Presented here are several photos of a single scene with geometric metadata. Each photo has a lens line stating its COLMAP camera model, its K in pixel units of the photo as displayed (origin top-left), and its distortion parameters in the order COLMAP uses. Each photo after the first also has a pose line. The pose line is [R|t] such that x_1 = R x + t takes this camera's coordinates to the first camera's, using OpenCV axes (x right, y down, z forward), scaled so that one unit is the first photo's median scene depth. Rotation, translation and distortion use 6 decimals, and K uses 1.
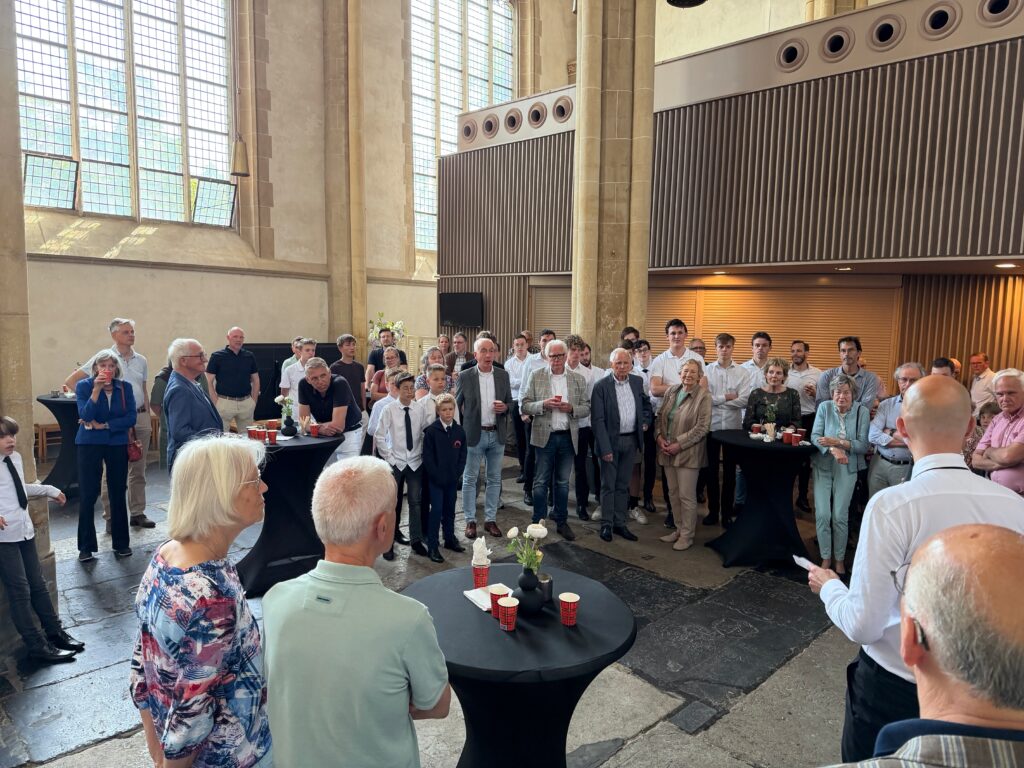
lens RADIAL K [[722.0, 0, 503.9], [0, 722.0, 404.0], [0, 0, 1]] dist [0.027143, -0.039380]
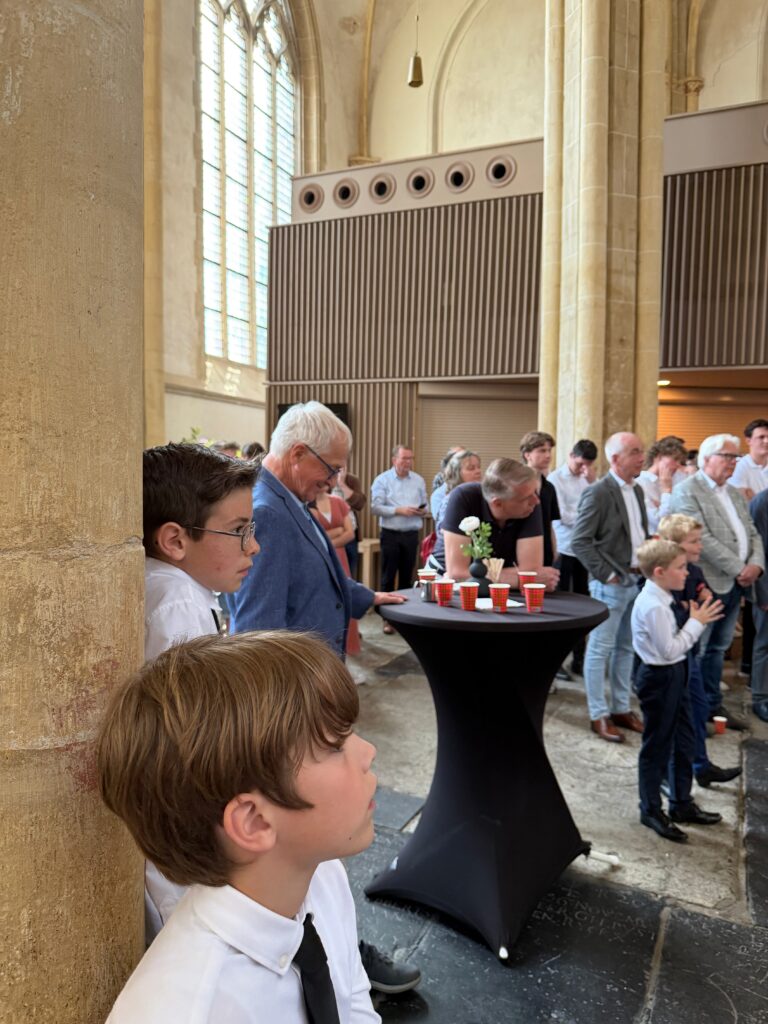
lens RADIAL K [[722.0, 0, 381.5], [0, 722.0, 513.6], [0, 0, 1]] dist [0.027143, -0.039380]
pose [[0.937292, -0.017204, 0.348121, -0.364901], [0.037333, 0.997990, -0.051198, 0.006355], [-0.346541, 0.060984, 0.936050, 0.377650]]
